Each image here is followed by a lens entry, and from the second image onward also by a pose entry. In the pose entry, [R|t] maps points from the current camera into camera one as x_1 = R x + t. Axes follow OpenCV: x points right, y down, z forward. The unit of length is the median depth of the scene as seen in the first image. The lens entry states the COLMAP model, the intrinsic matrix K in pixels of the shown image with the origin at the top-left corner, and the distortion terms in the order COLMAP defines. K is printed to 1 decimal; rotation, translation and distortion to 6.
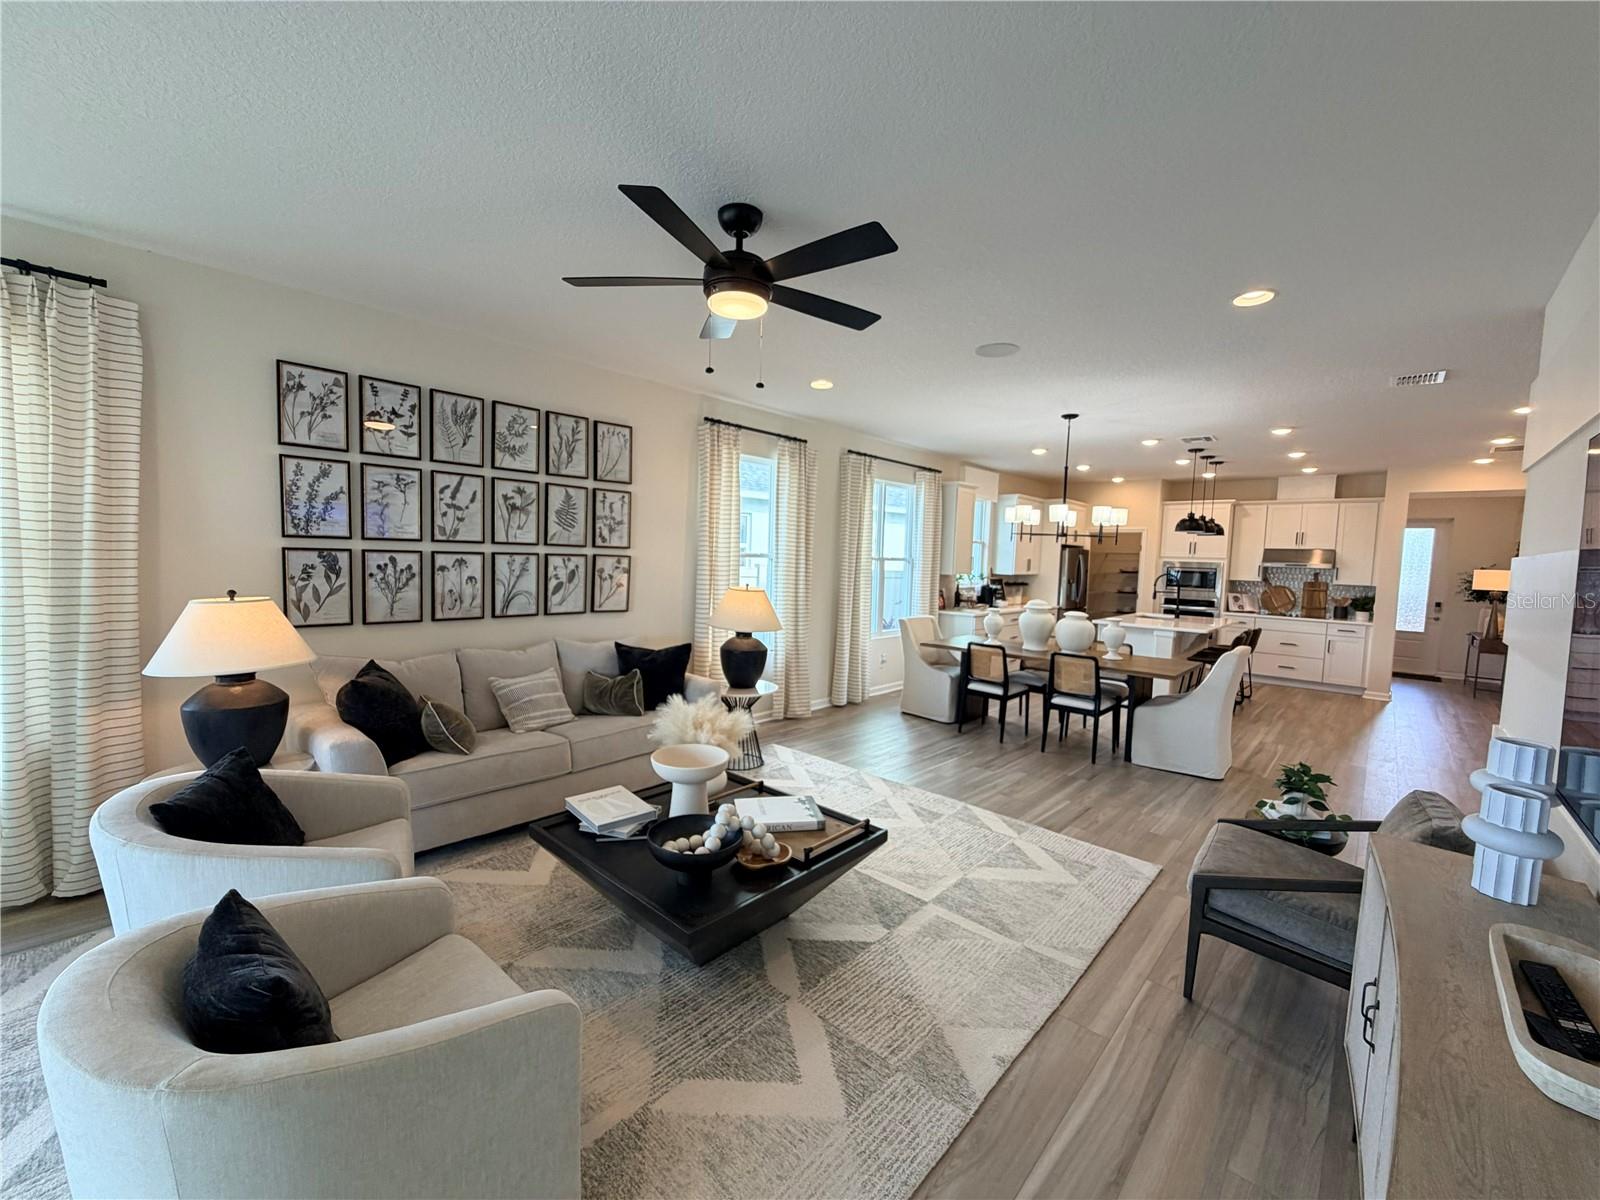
lens RADIAL K [[642.4, 0, 794.8], [0, 642.4, 601.2], [0, 0, 1]] dist [0.001830, -0.000162]
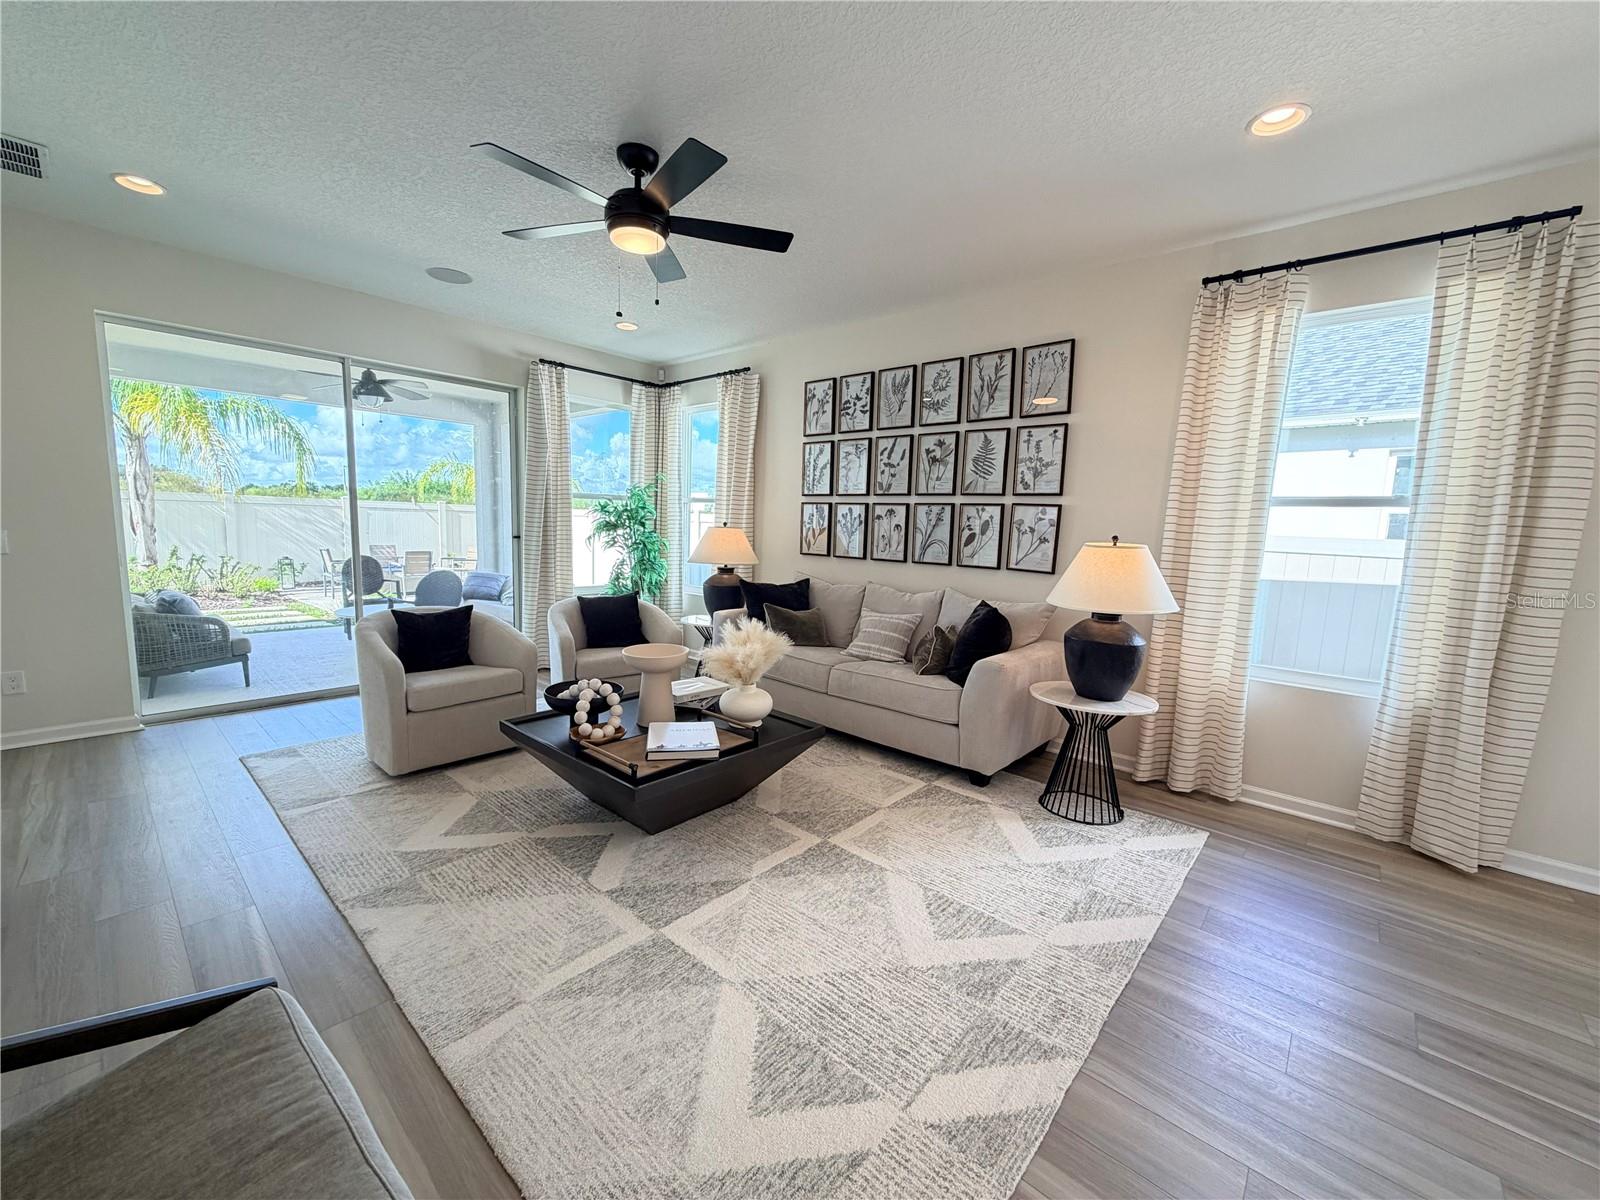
lens RADIAL K [[638.2, 0, 793.3], [0, 638.2, 600.3], [0, 0, 1]] dist [0.001564, 0.000426]
pose [[0.017230, 0.090022, -0.995791, 0.634837], [-0.107275, 0.990356, 0.087674, 0.015554], [0.994080, 0.105313, 0.026721, 0.778966]]
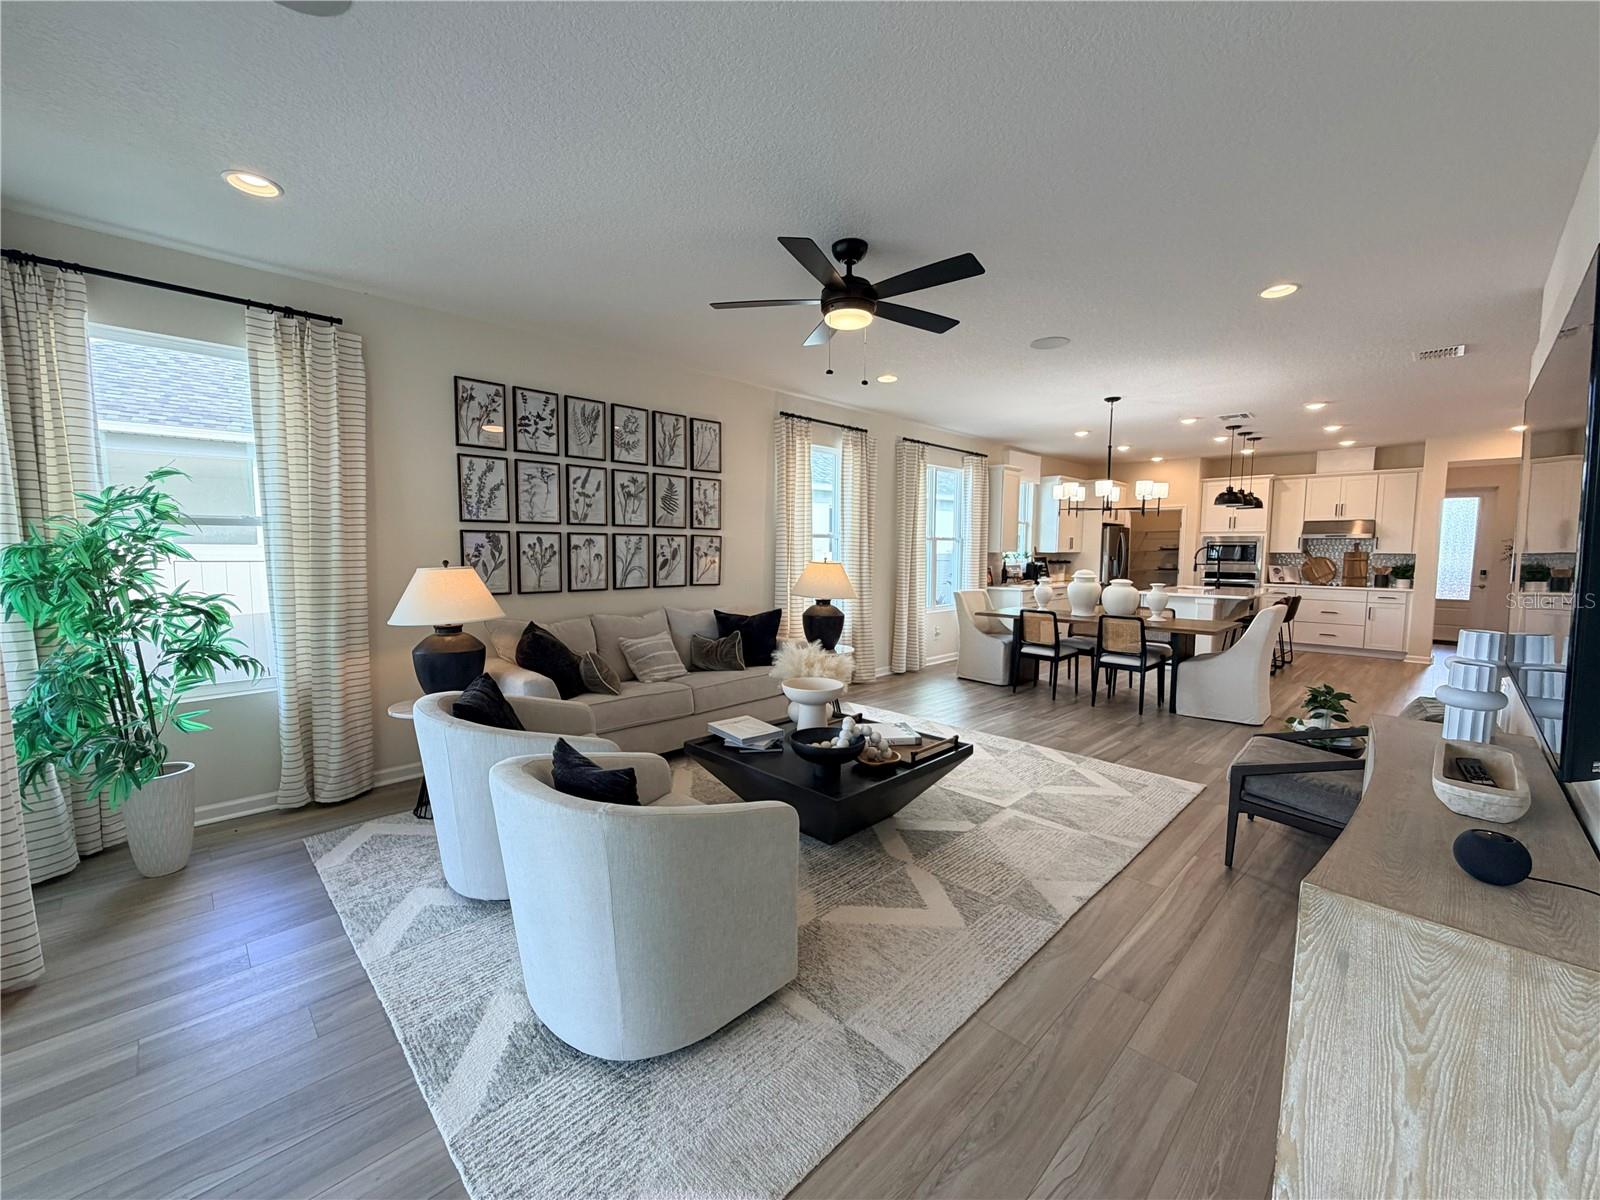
lens RADIAL K [[642.4, 0, 794.8], [0, 642.4, 601.2], [0, 0, 1]] dist [0.001830, -0.000162]
pose [[0.998649, -0.021539, -0.047284, -0.087389], [0.021934, 0.999729, 0.007847, 0.045551], [0.047102, -0.008873, 0.998851, -0.154846]]
